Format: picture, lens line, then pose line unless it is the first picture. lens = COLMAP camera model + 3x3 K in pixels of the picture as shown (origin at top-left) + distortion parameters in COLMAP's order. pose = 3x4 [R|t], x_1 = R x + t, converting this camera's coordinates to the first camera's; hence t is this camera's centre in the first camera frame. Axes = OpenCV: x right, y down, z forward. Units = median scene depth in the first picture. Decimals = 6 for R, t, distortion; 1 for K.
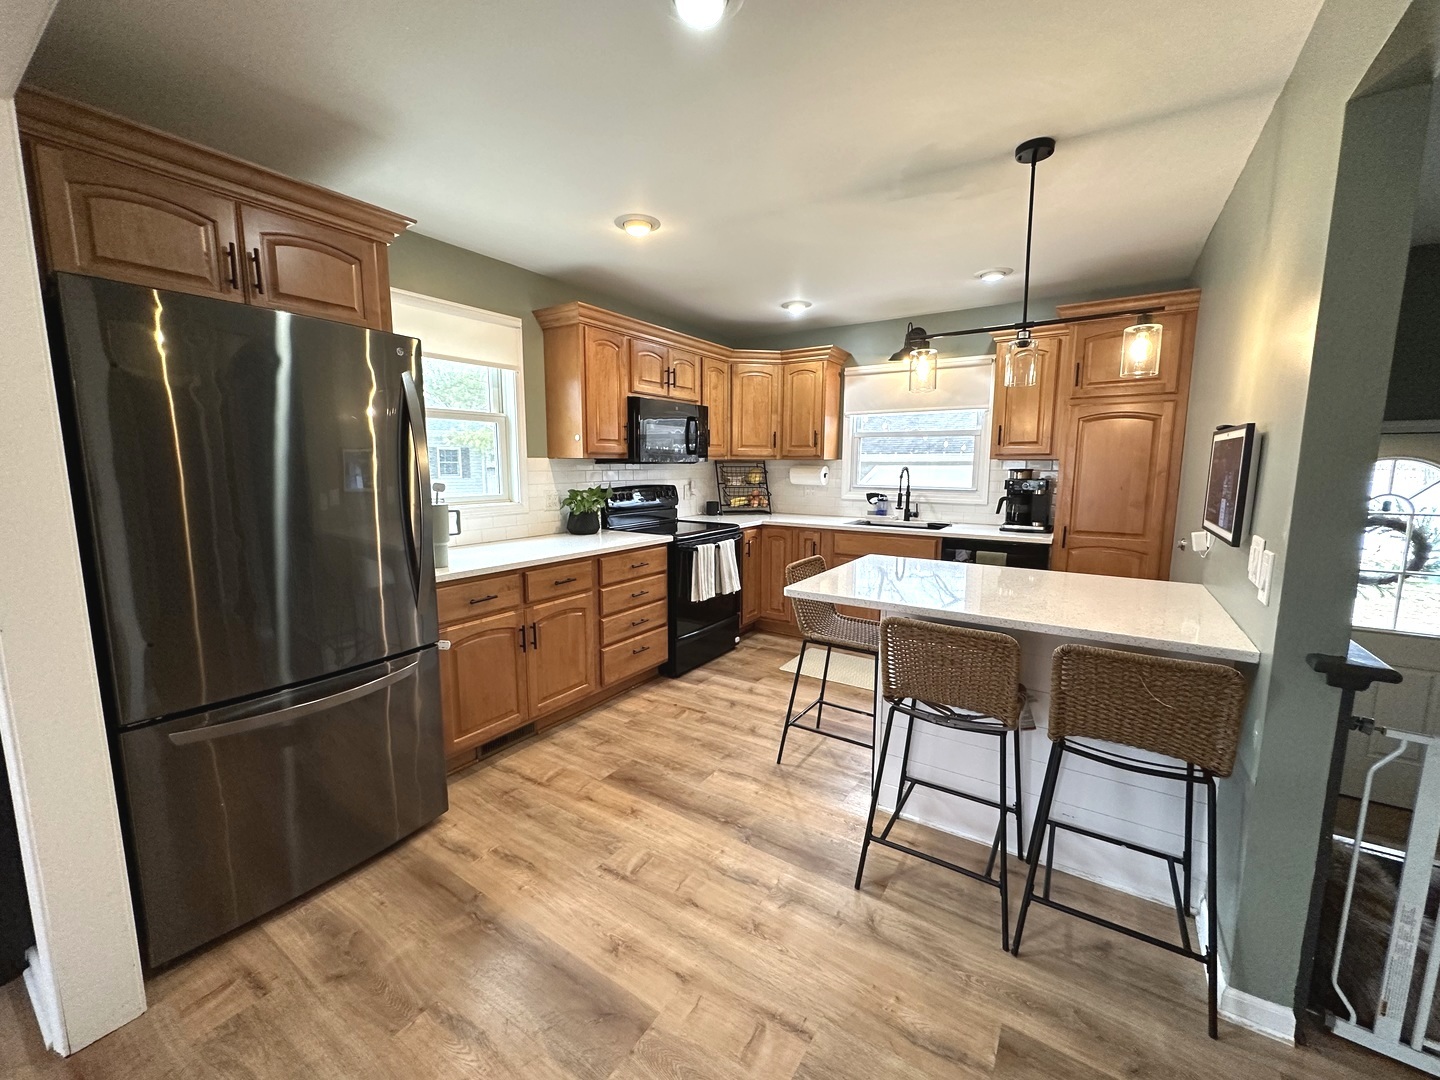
lens RADIAL K [[576.8, 0, 715.1], [0, 576.8, 541.9], [0, 0, 1]] dist [0.004670, 0.000341]
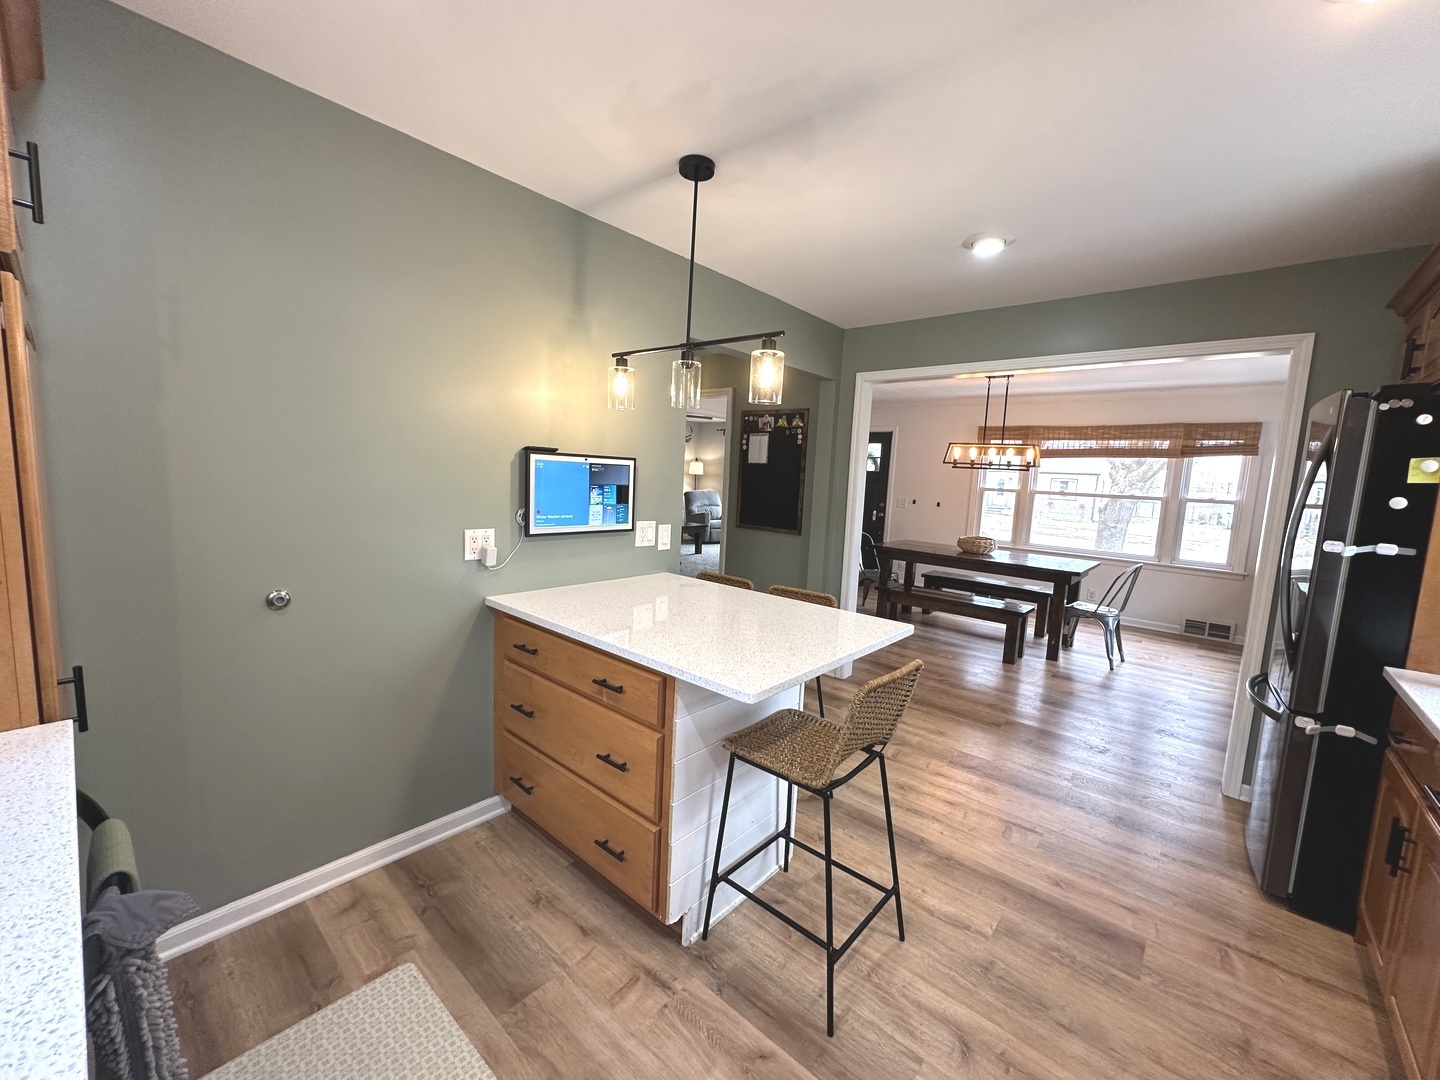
lens RADIAL K [[576.8, 0, 722.6], [0, 576.8, 544.0], [0, 0, 1]] dist [0.004670, 0.000341]
pose [[-0.989988, -0.067205, 0.124124, 0.277906], [-0.034860, 0.968549, 0.246369, -0.241631], [-0.136777, 0.239576, -0.961195, 1.639531]]
